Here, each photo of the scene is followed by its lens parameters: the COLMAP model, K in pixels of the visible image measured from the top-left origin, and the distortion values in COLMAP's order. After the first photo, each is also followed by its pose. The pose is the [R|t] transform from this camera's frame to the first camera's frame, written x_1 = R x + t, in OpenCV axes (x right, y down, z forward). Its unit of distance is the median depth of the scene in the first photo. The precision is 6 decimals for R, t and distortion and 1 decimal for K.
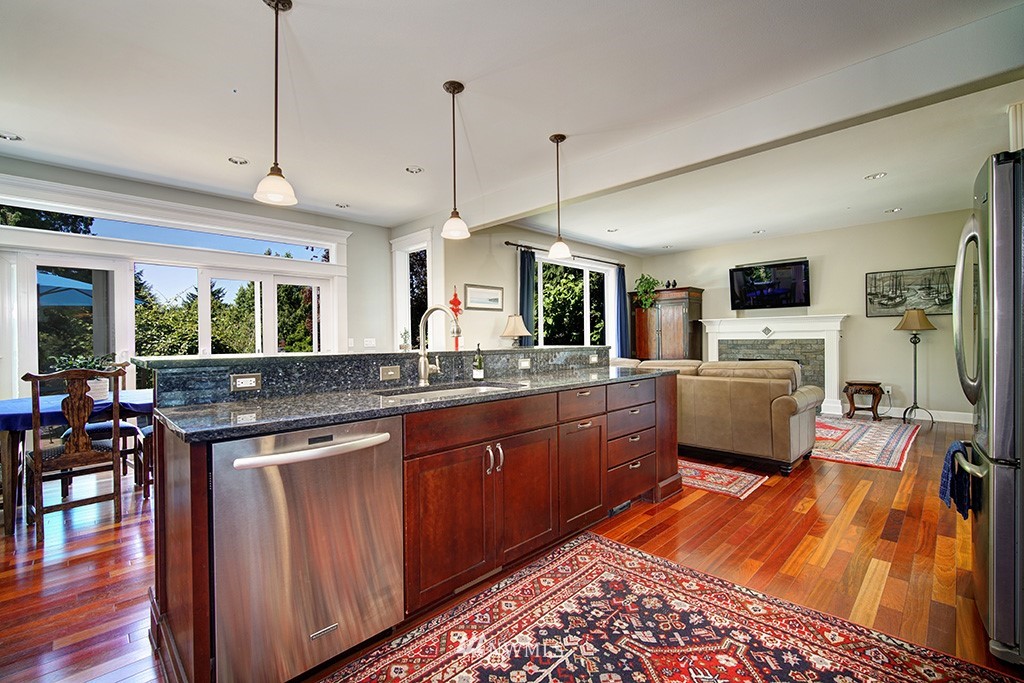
lens RADIAL K [[445.5, 0, 512.3], [0, 445.5, 343.2], [0, 0, 1]] dist [0.000321, 0.000308]
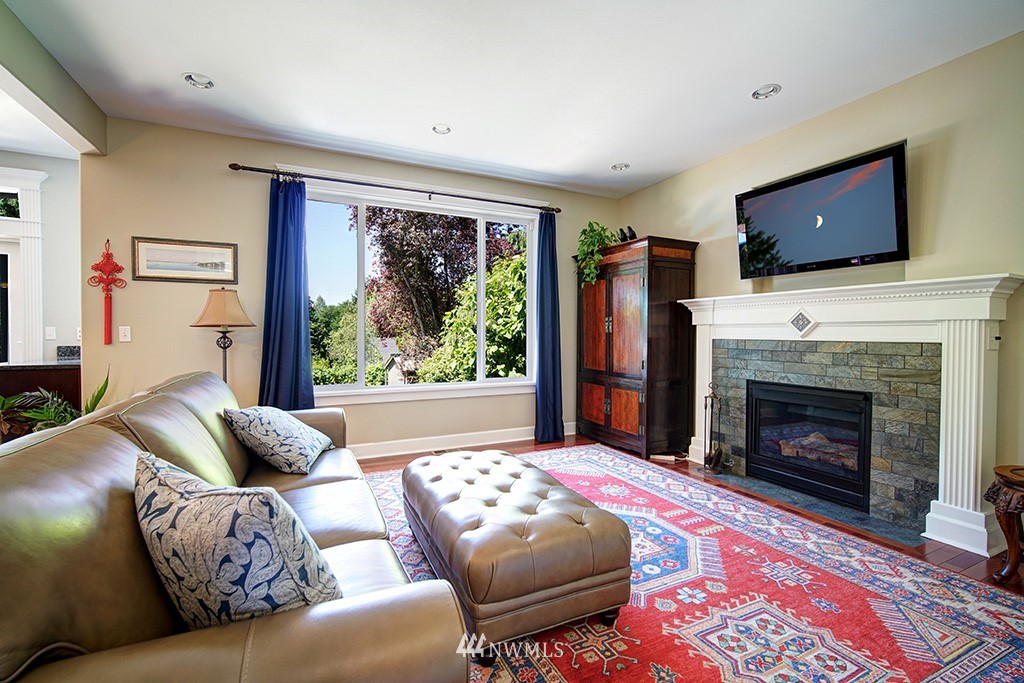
lens RADIAL K [[445.5, 0, 512.7], [0, 445.5, 337.2], [0, 0, 1]] dist [0.000321, 0.000308]
pose [[0.943498, 0.018129, -0.330881, 0.448142], [-0.016917, 0.999835, 0.006543, -0.010252], [0.330945, -0.000576, 0.943650, 0.485433]]
